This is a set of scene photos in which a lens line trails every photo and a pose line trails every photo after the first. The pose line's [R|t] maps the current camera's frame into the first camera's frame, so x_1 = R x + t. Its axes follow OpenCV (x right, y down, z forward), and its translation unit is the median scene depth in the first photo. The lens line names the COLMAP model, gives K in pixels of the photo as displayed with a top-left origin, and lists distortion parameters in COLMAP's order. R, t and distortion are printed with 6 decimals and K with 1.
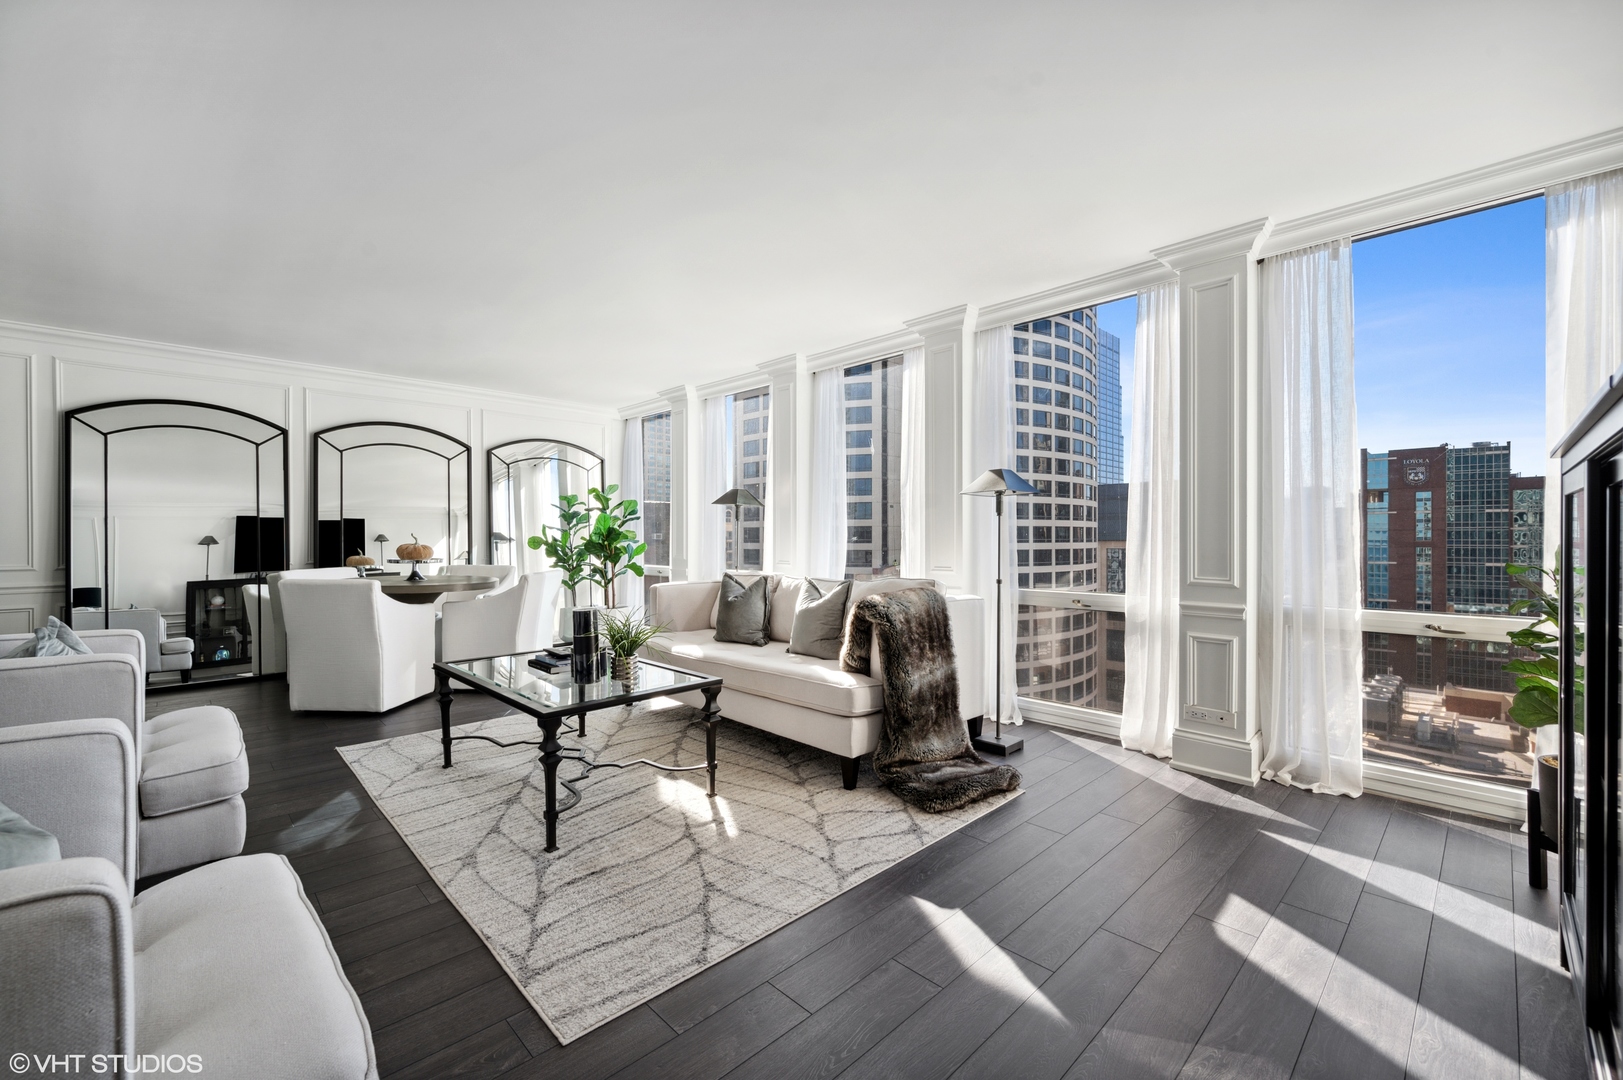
lens RADIAL K [[662.8, 0, 818.3], [0, 662.8, 544.0], [0, 0, 1]] dist [-0.001844, 0.000097]
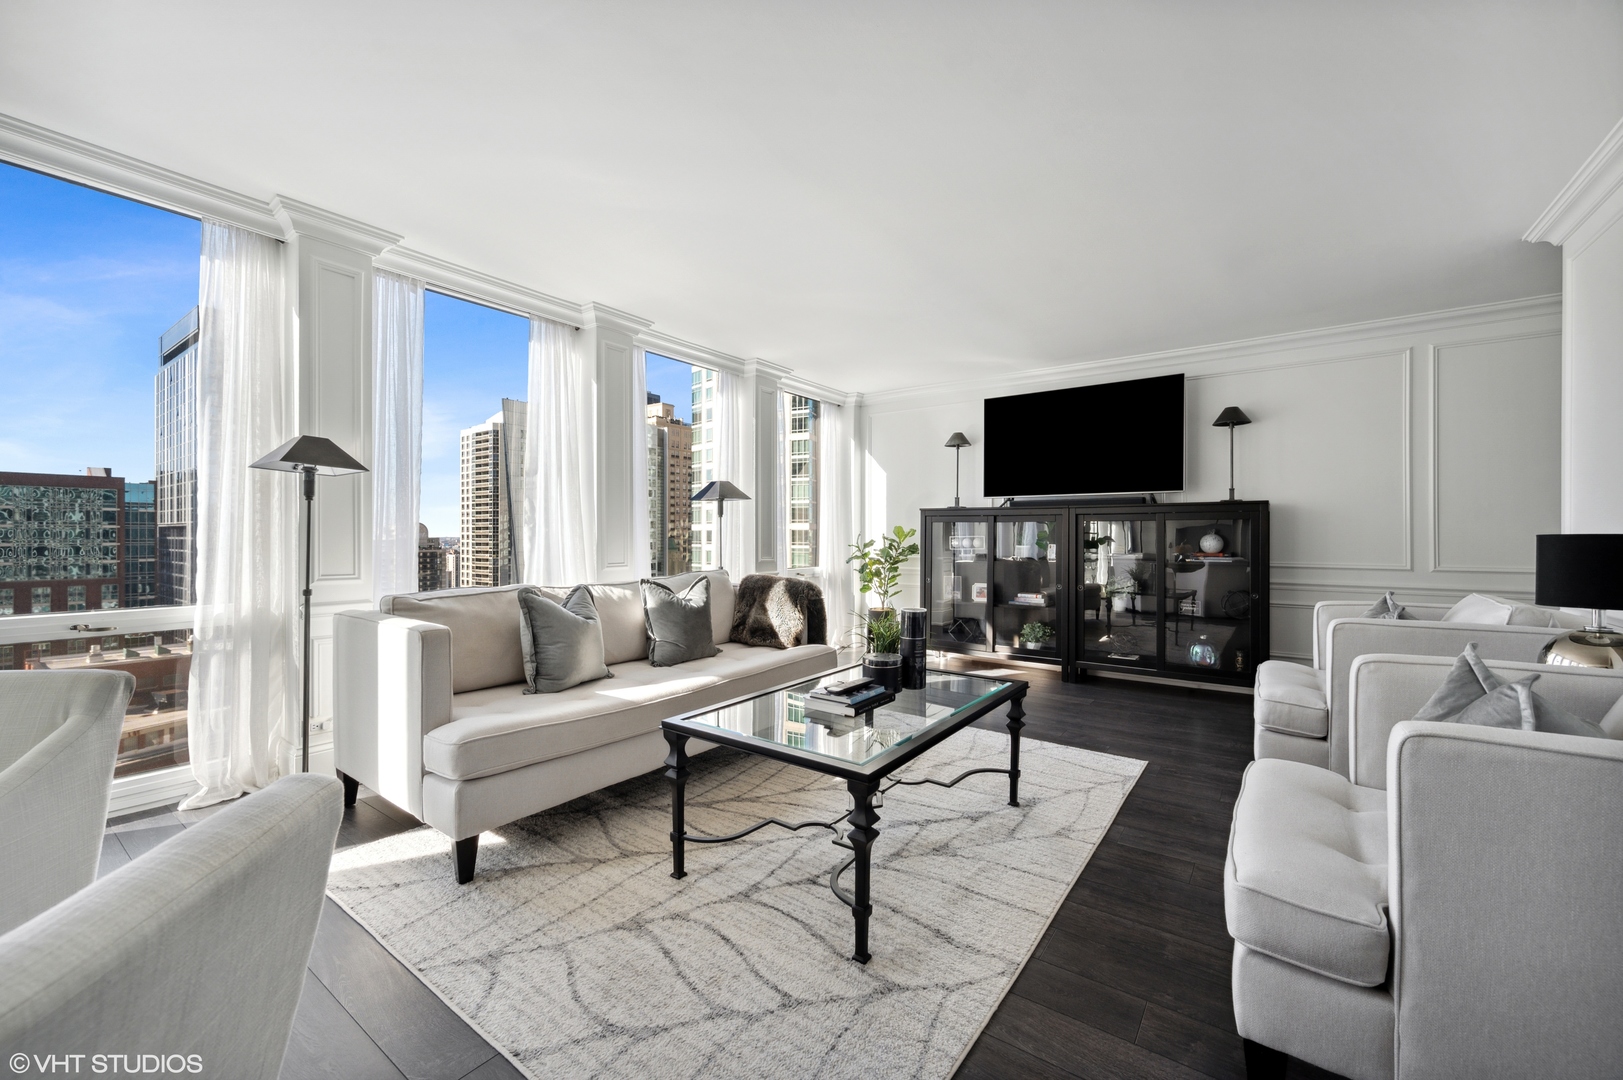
lens RADIAL K [[646.9, 0, 806.7], [0, 646.9, 534.9], [0, 0, 1]] dist [-0.001772, 0.000319]
pose [[-0.155422, 0.000327, 0.987848, -0.877445], [0.011042, 0.999938, 0.001407, -0.006595], [-0.987787, 0.011127, -0.155416, 0.919363]]
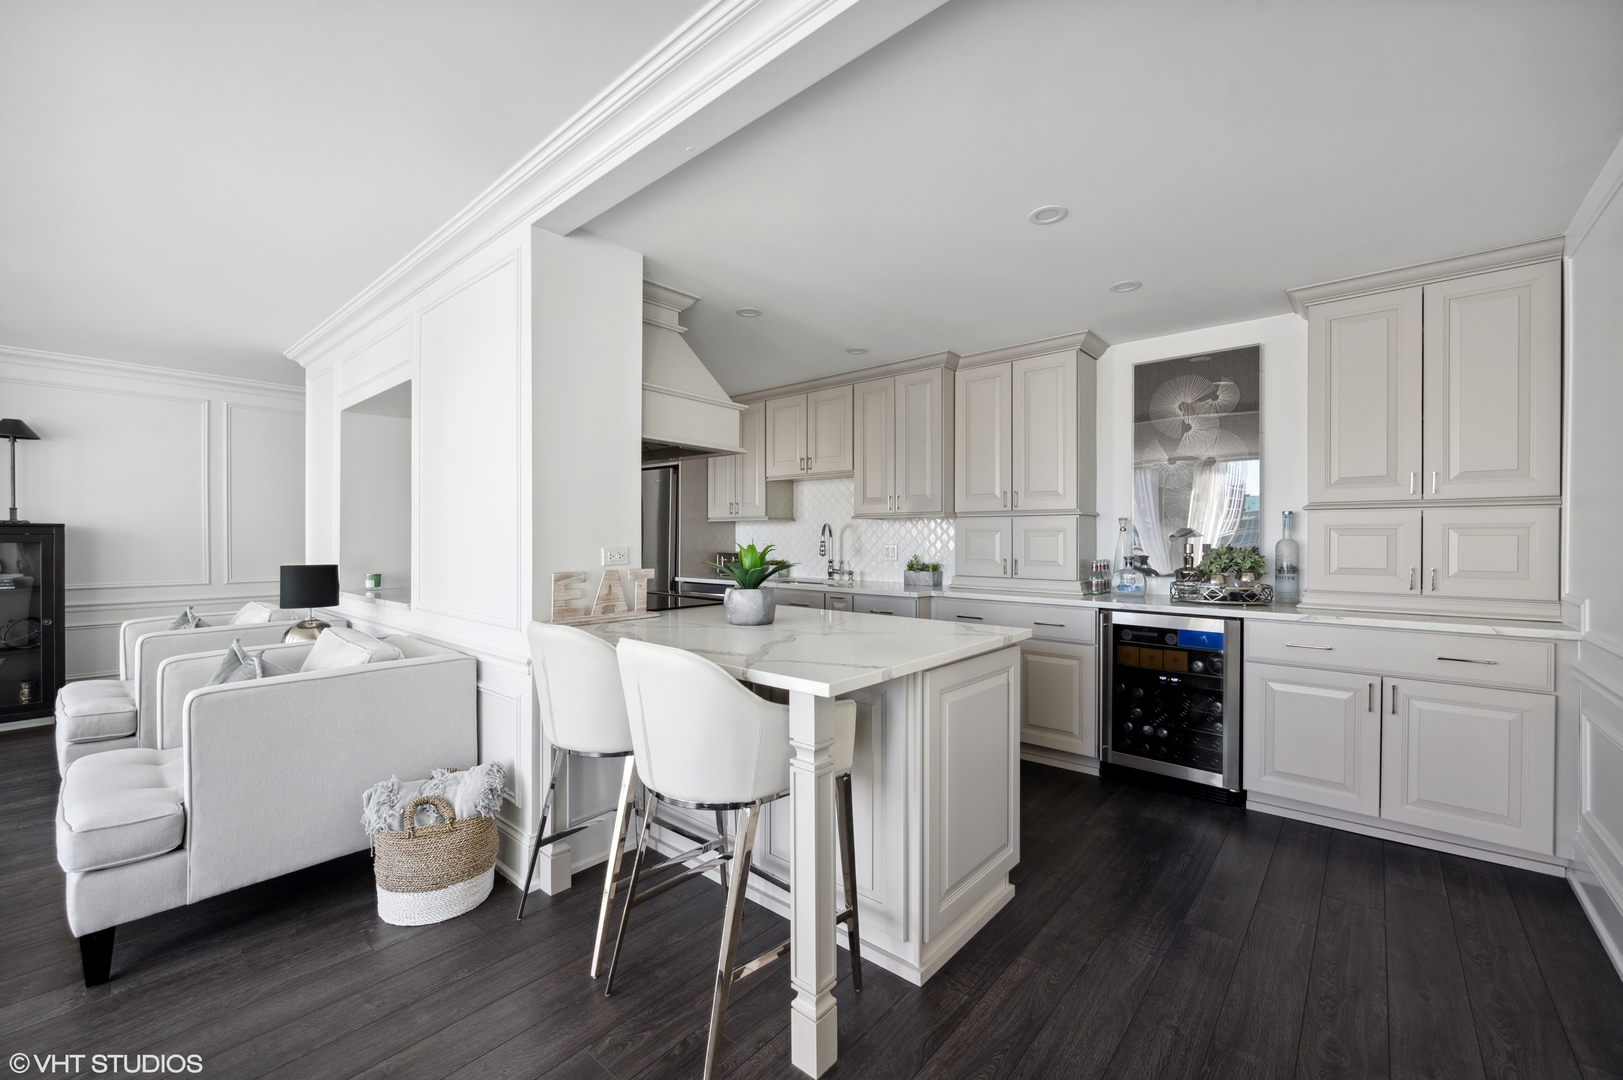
lens RADIAL K [[643.3, 0, 811.4], [0, 643.3, 540.8], [0, 0, 1]] dist [-0.000797, 0.000016]
pose [[-0.996573, -0.000771, -0.082717, -1.068760], [-0.002181, 0.999854, 0.016961, -0.045184], [0.082692, 0.017083, -0.996429, 1.143503]]
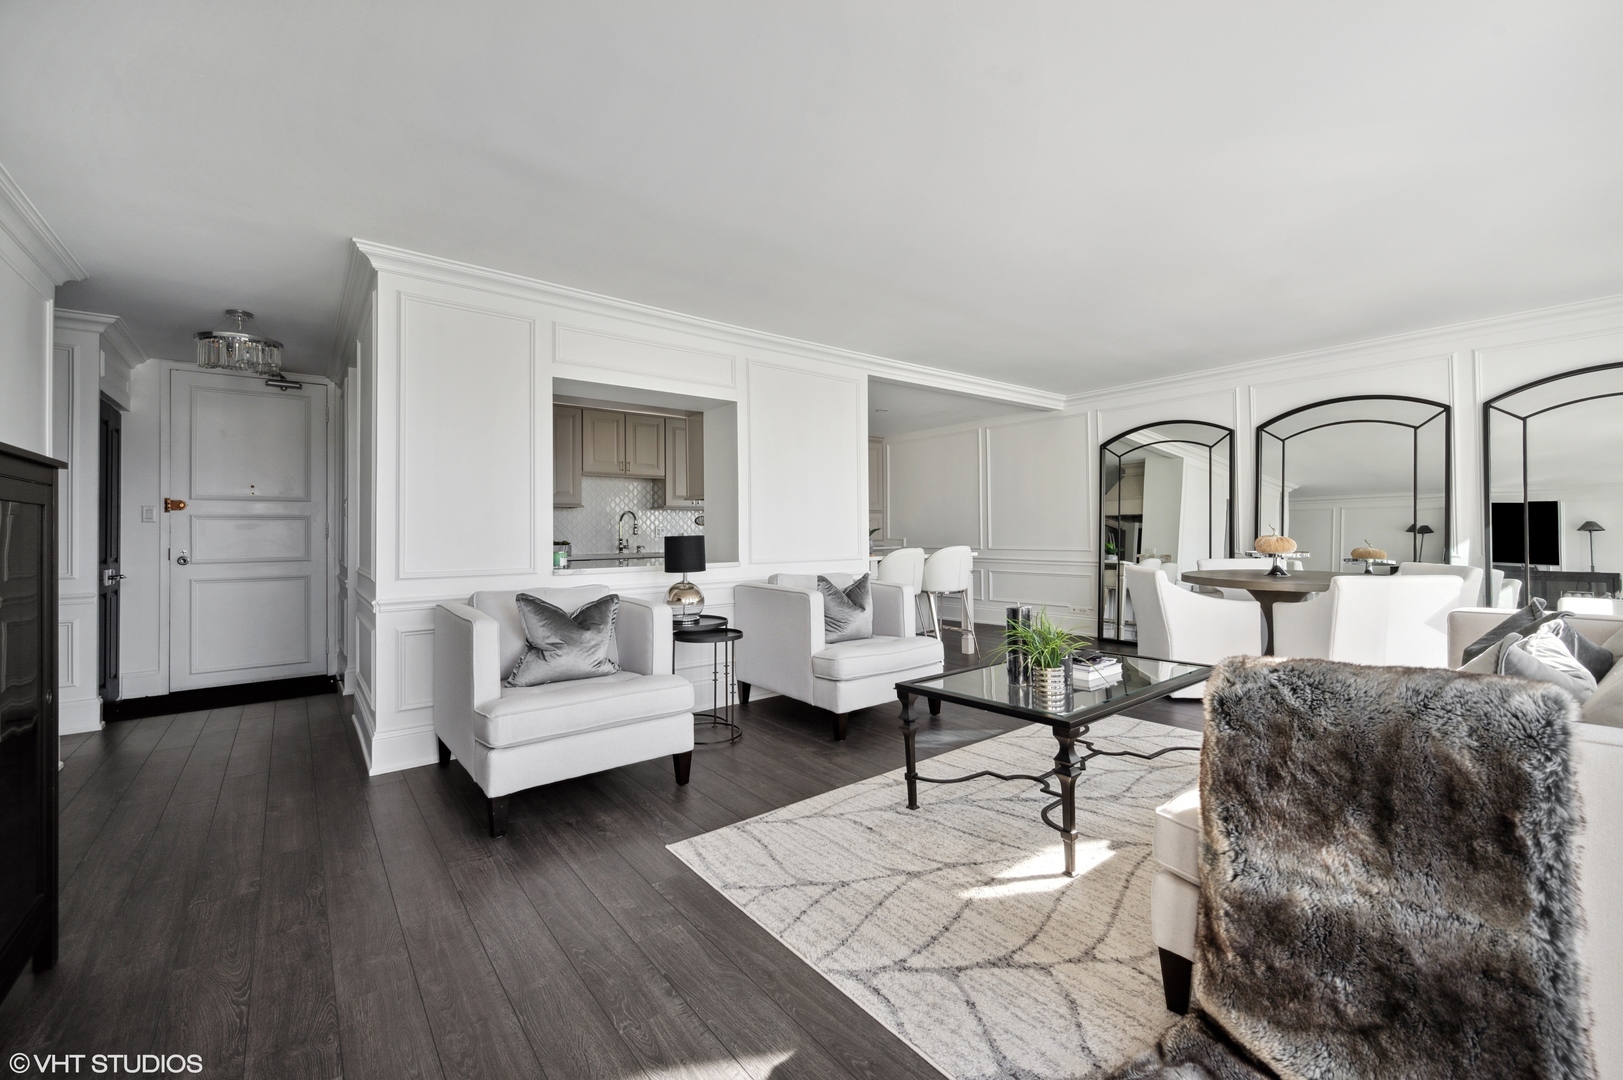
lens RADIAL K [[656.6, 0, 812.2], [0, 656.6, 528.8], [0, 0, 1]] dist [0.001392, 0.000226]
pose [[-0.102599, -0.001787, -0.994721, 0.445249], [0.000724, 0.999998, -0.001871, -0.009344], [0.994723, -0.000912, -0.102597, 0.569462]]
